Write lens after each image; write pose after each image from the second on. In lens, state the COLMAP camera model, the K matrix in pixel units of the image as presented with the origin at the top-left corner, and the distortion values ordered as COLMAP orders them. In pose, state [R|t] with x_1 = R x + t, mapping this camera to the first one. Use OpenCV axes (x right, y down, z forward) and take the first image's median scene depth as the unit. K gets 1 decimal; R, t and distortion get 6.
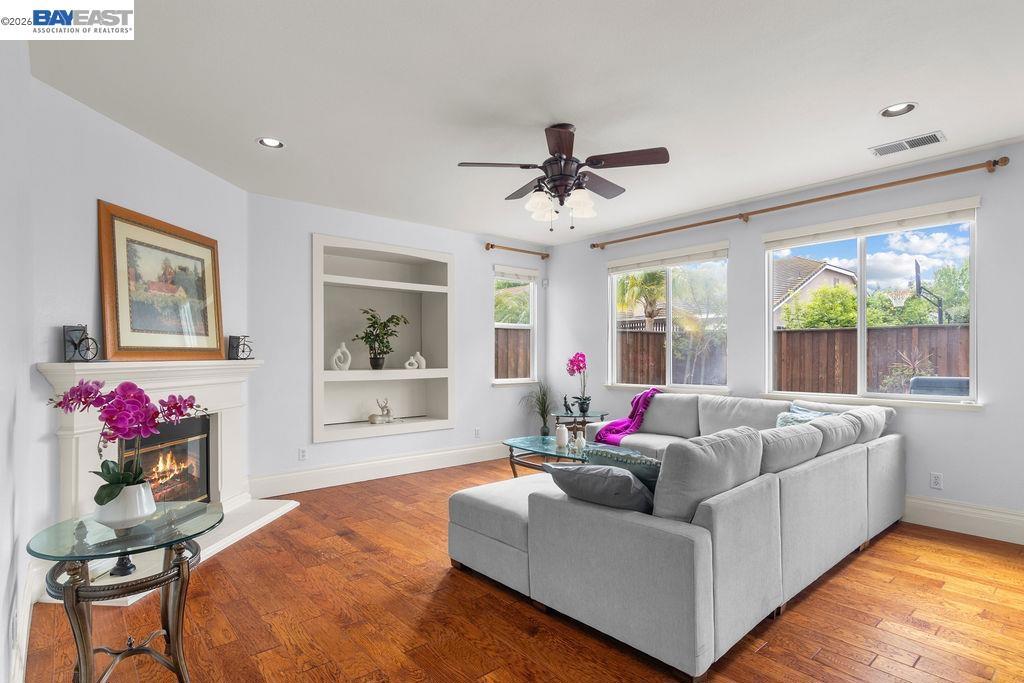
lens RADIAL K [[522.9, 0, 508.4], [0, 522.9, 357.2], [0, 0, 1]] dist [-0.002805, 0.001206]
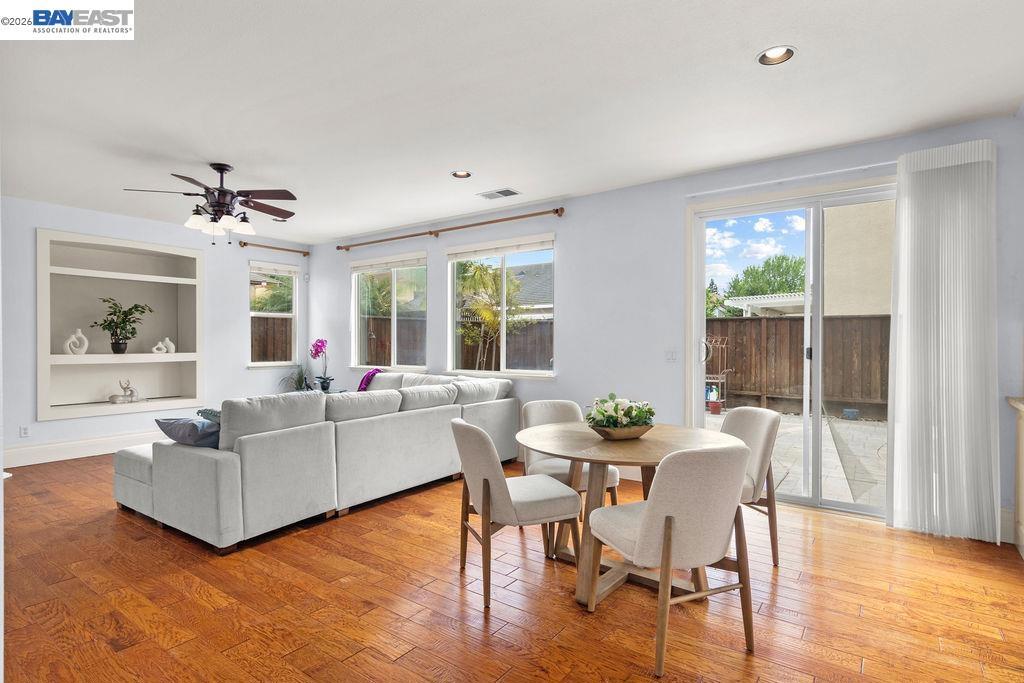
lens RADIAL K [[522.9, 0, 510.3], [0, 522.9, 345.6], [0, 0, 1]] dist [-0.002805, 0.001206]
pose [[0.973139, 0.001786, 0.230213, 0.294114], [-0.002666, 0.999990, 0.003508, 0.000492], [-0.230205, -0.004028, 0.973134, -0.249790]]
